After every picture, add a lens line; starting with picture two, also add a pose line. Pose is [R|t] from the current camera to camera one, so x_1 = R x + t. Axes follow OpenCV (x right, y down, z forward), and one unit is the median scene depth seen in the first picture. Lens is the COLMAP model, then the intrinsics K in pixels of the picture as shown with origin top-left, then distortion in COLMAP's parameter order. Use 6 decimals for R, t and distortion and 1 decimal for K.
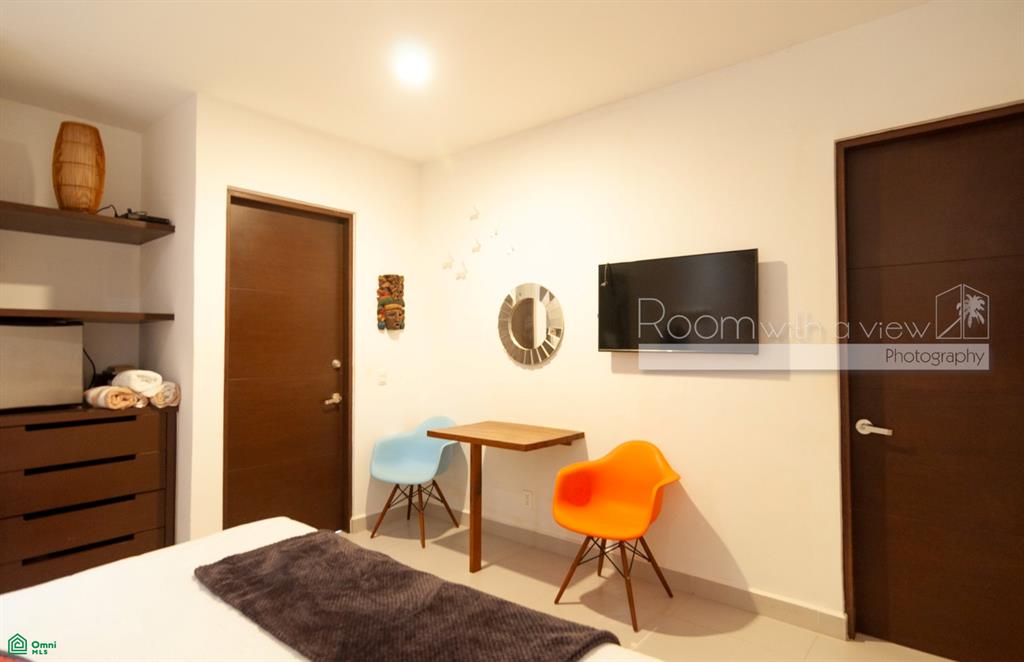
lens RADIAL K [[550.5, 0, 514.1], [0, 550.5, 332.3], [0, 0, 1]] dist [-0.000392, -0.000488]
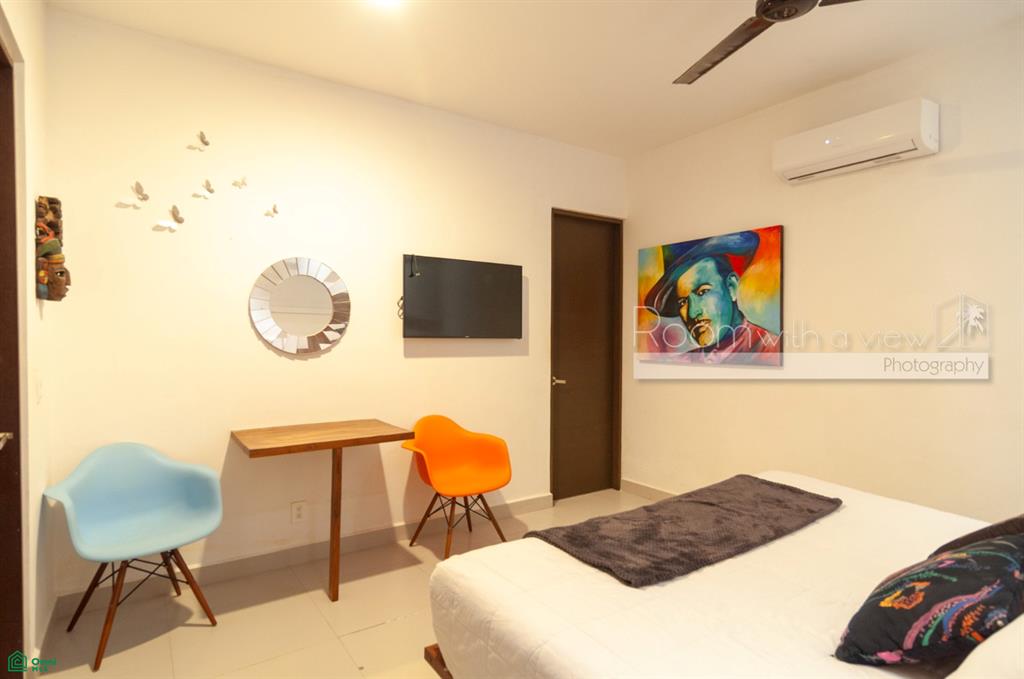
lens RADIAL K [[540.3, 0, 506.7], [0, 540.3, 343.5], [0, 0, 1]] dist [-0.002214, -0.000352]
pose [[0.270984, -0.012718, 0.962500, -0.922998], [-0.025034, 0.999481, 0.020255, 0.024171], [-0.962258, -0.029584, 0.270525, 0.630838]]
